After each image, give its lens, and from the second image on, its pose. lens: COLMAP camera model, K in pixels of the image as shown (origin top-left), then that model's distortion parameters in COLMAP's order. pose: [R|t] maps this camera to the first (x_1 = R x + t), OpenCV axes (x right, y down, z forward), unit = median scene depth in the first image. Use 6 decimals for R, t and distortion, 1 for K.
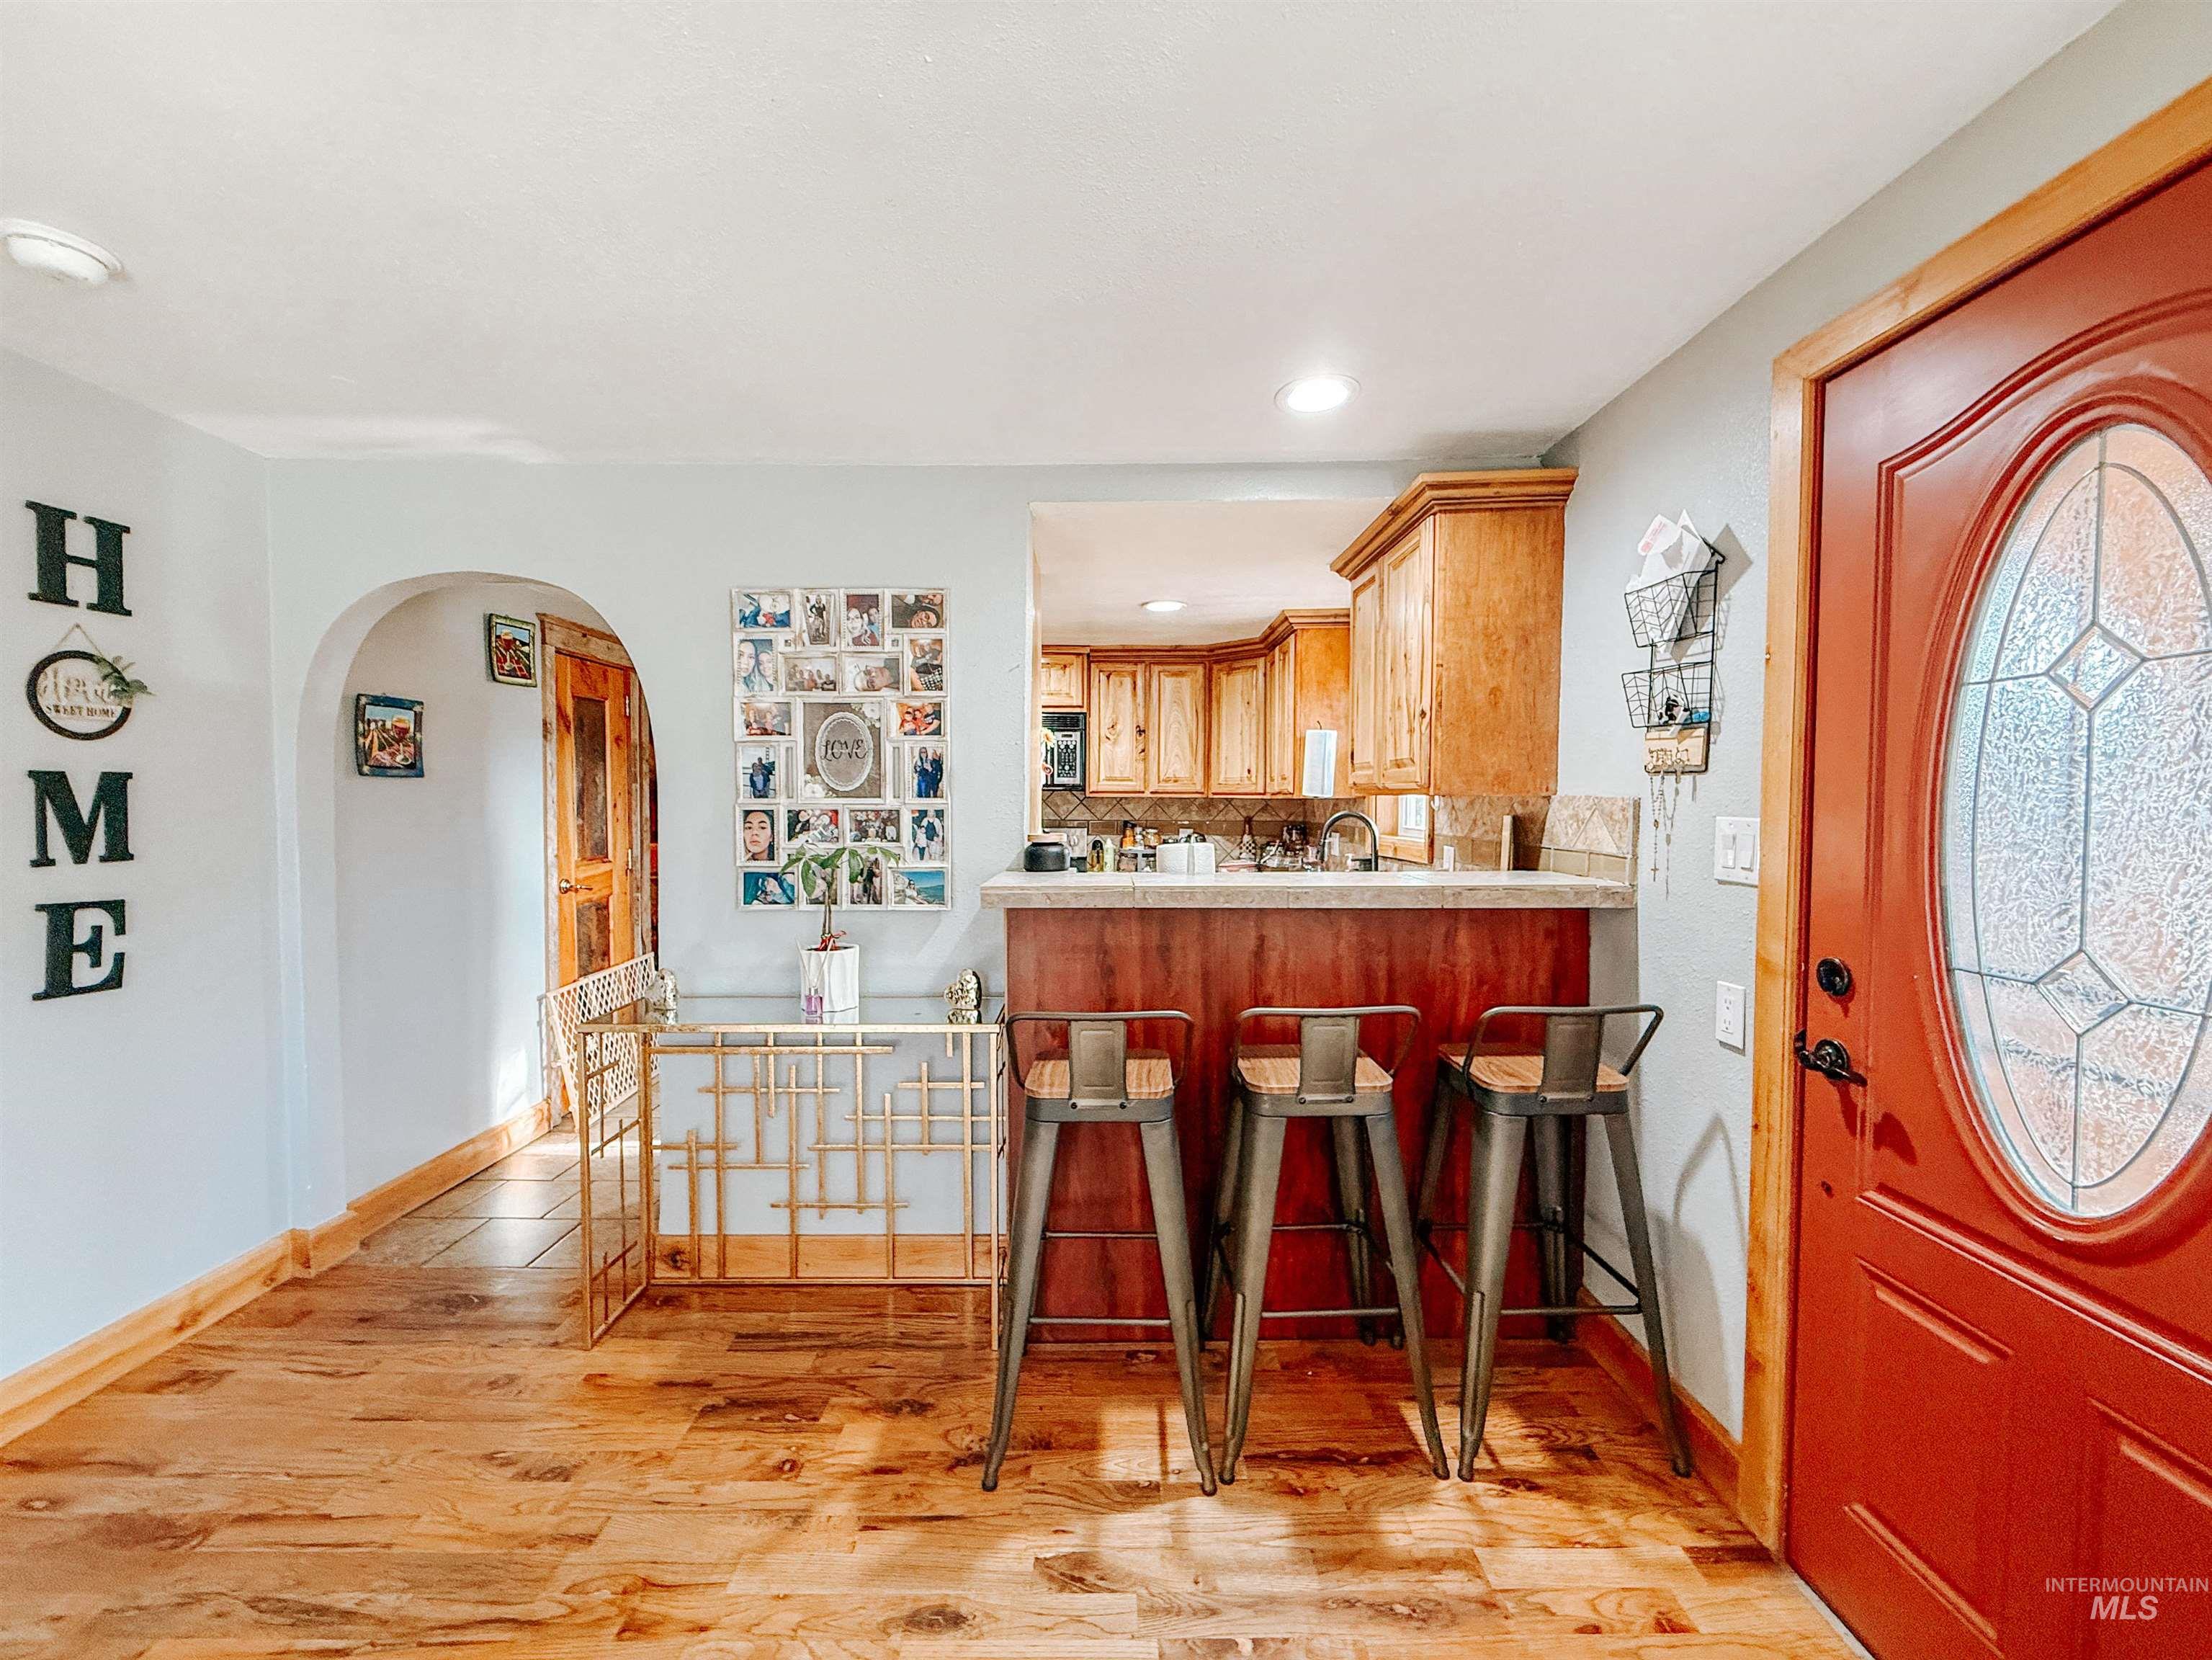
lens RADIAL K [[906.7, 0, 1113.7], [0, 906.7, 835.2], [0, 0, 1]] dist [0.000094, -0.000232]
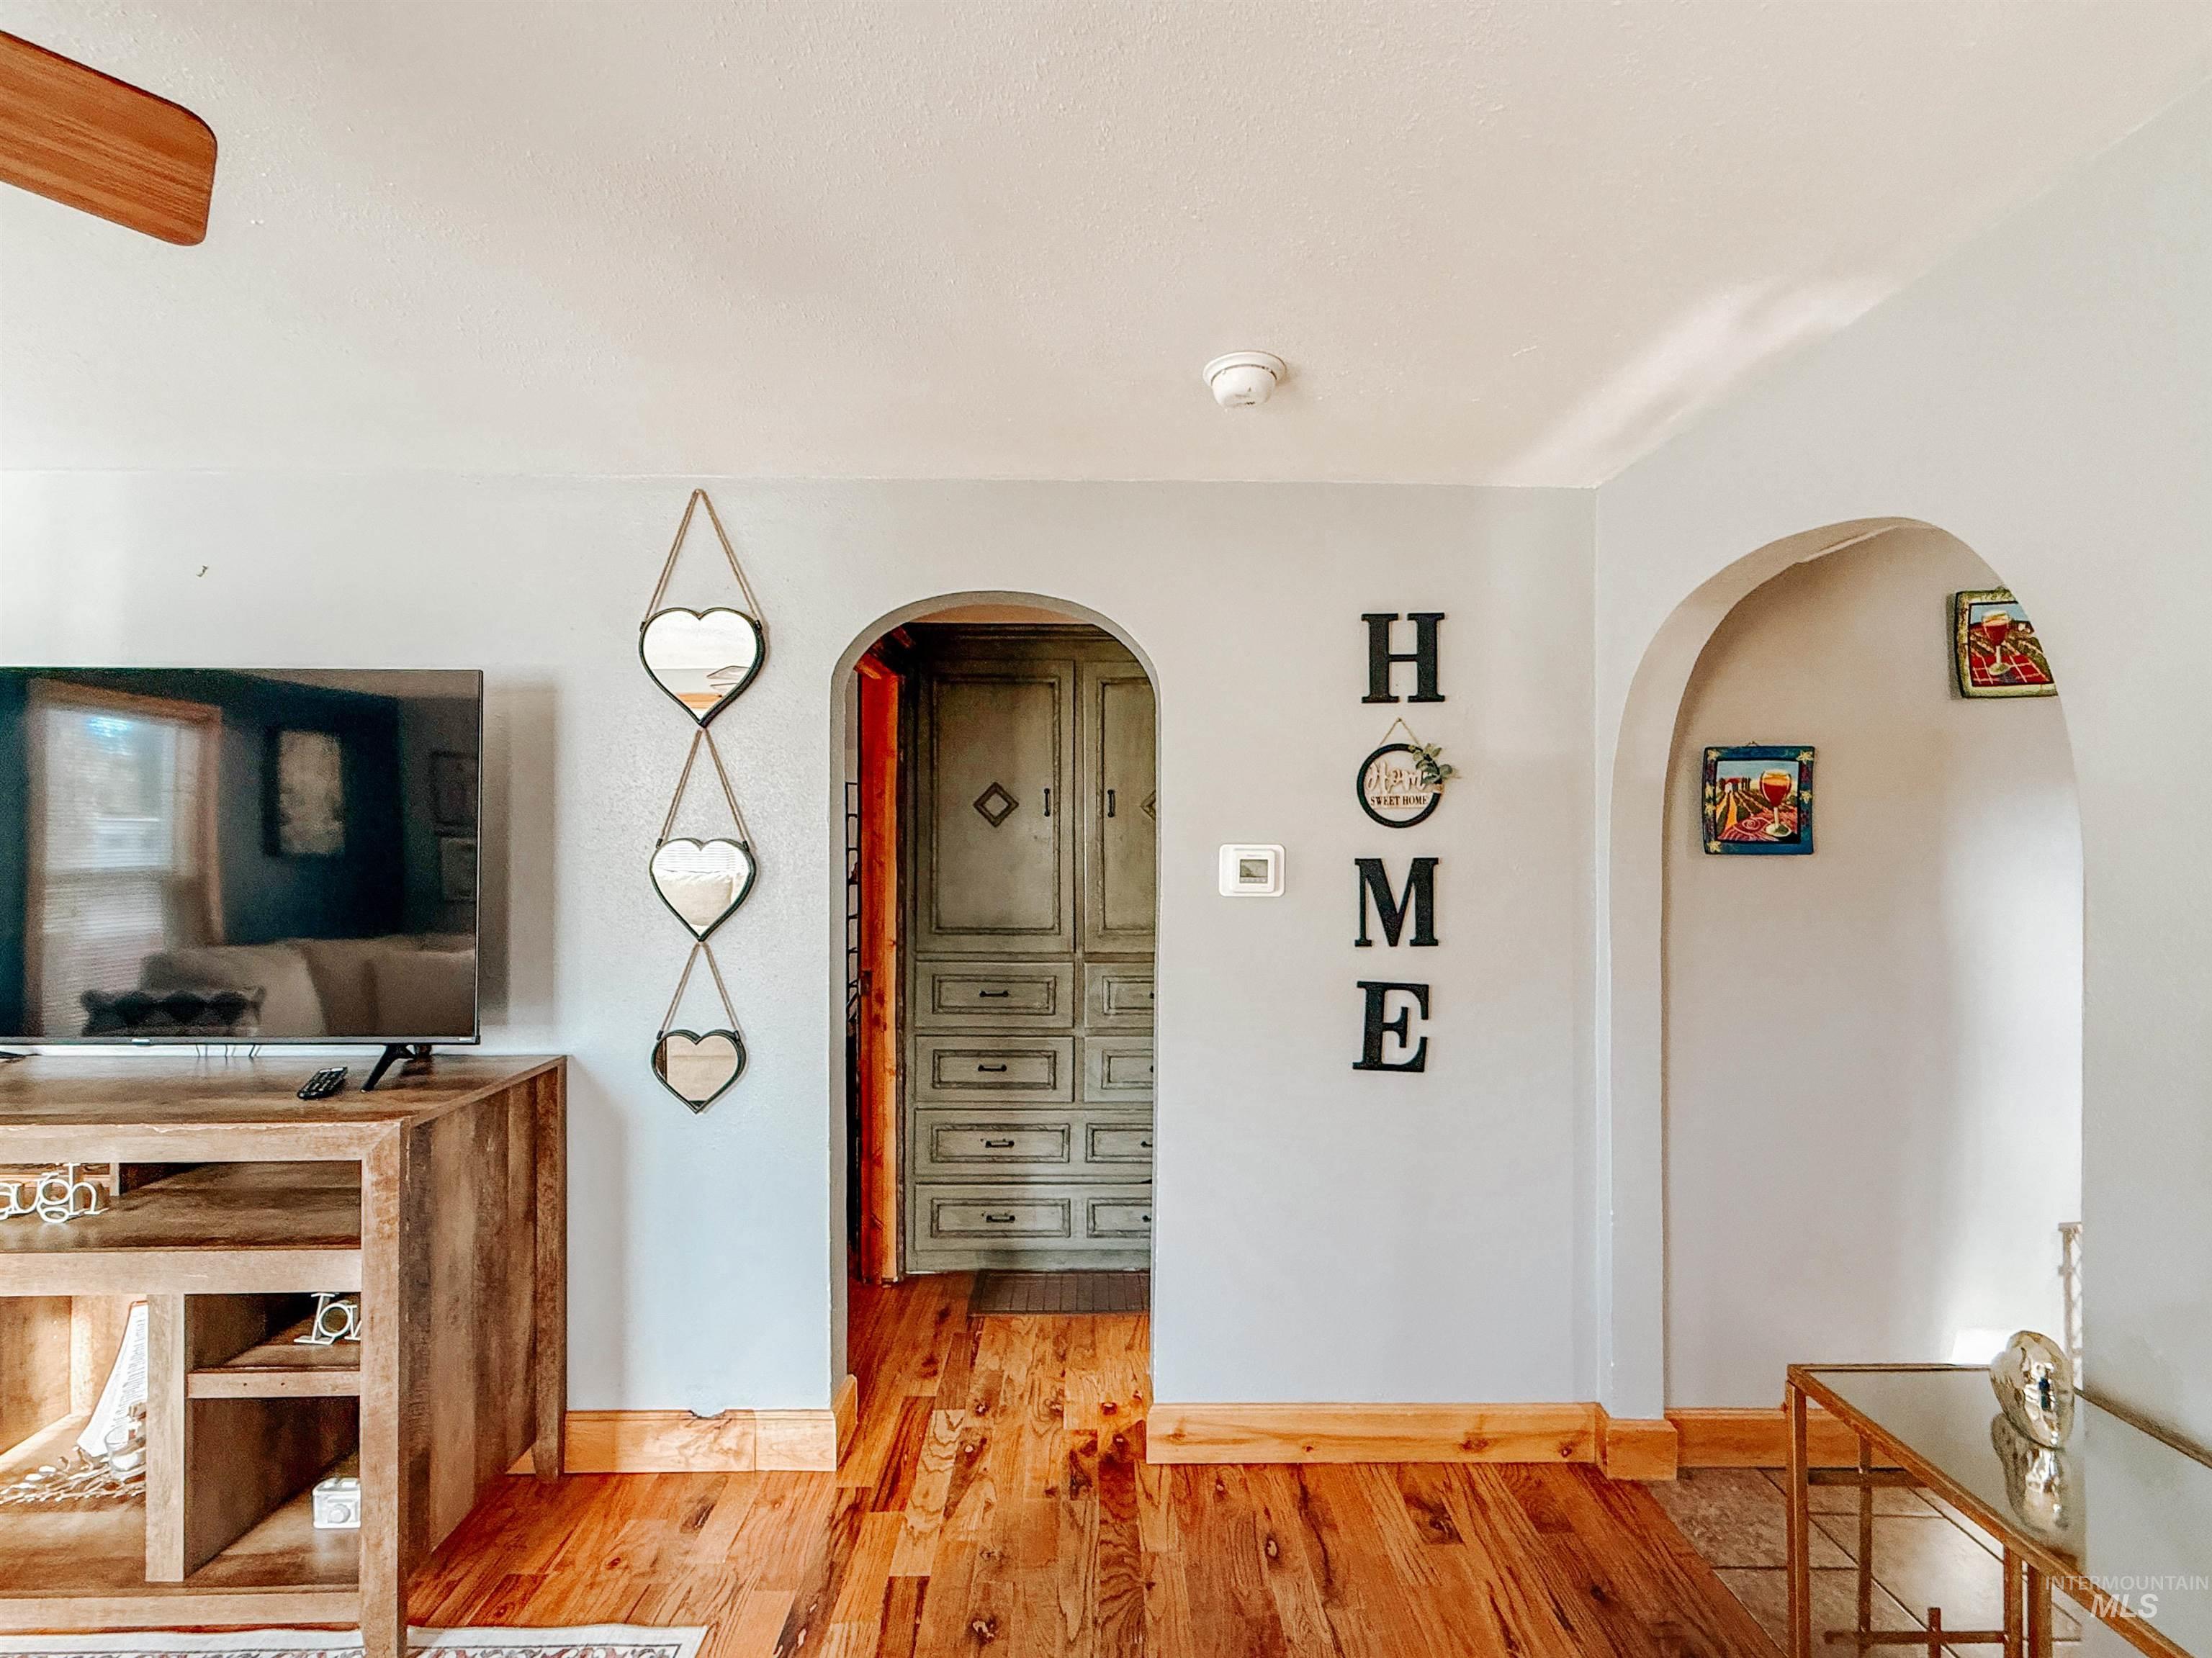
lens RADIAL K [[906.5, 0, 1114.8], [0, 906.5, 829.1], [0, 0, 1]] dist [0.000094, -0.000232]
pose [[0.002116, -0.007620, -0.999969, -0.089698], [-0.038802, 0.999217, -0.007697, -0.079839], [0.999245, 0.038817, 0.001819, 0.645254]]
